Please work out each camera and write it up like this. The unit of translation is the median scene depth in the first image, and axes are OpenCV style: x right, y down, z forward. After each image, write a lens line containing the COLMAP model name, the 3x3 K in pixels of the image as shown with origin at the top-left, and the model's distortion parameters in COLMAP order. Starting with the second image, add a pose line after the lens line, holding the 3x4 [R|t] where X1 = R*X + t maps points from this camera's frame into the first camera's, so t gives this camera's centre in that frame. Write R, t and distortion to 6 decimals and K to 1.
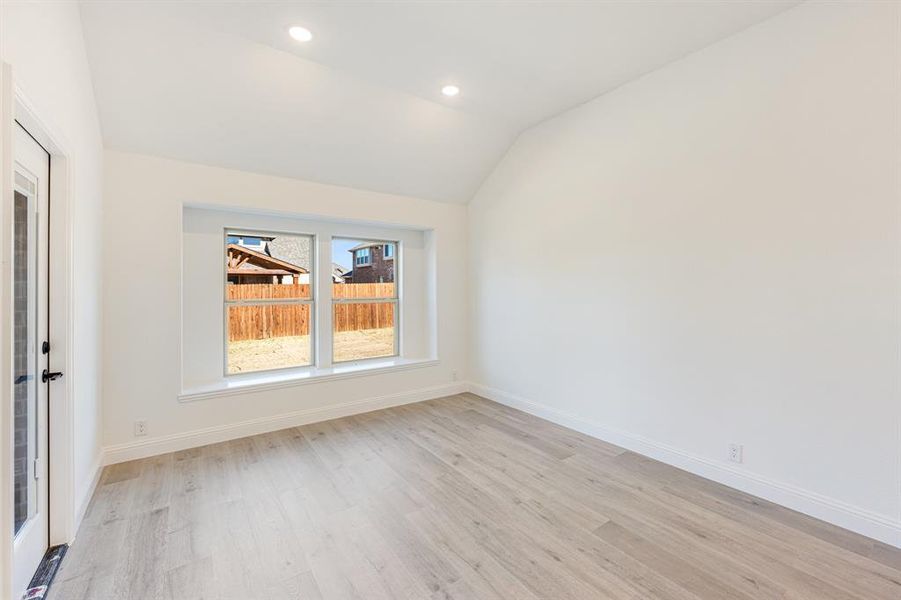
lens RADIAL K [[379.5, 0, 452.2], [0, 379.5, 285.8], [0, 0, 1]] dist [0.000237, 0.000071]
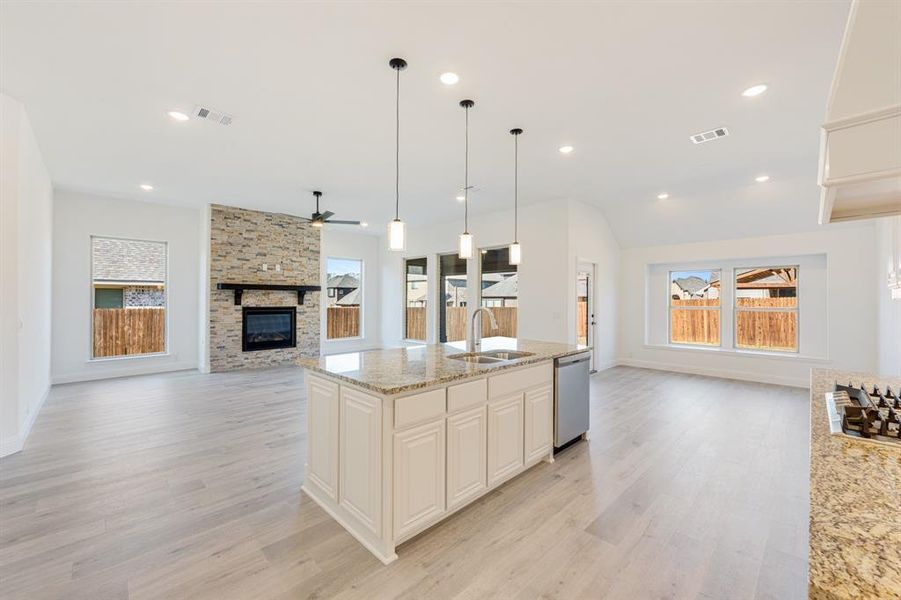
lens RADIAL K [[362.3, 0, 454.5], [0, 362.3, 298.2], [0, 0, 1]] dist [-0.000442, -0.000057]
pose [[0.171742, -0.001263, -0.985141, 0.870504], [-0.000973, 0.999998, -0.001452, 0.001732], [0.985141, 0.001208, 0.171740, -0.364732]]
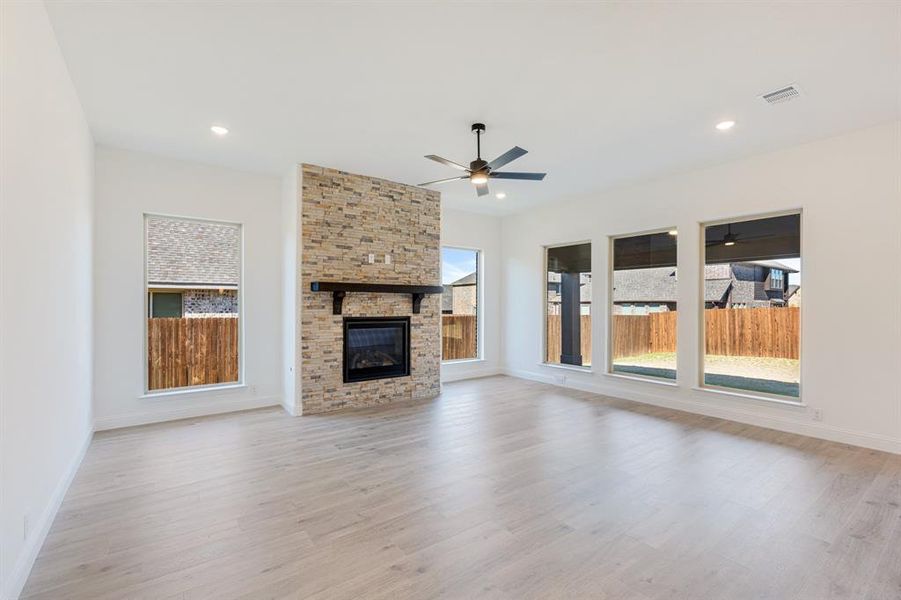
lens RADIAL K [[401.6, 0, 450.9], [0, 401.6, 306.1], [0, 0, 1]] dist [0.000026, 0.000039]
pose [[0.026805, 0.004562, -0.999630, 0.402332], [0.000822, 0.999989, 0.004586, 0.000818], [0.999640, -0.000945, 0.026801, -0.680975]]
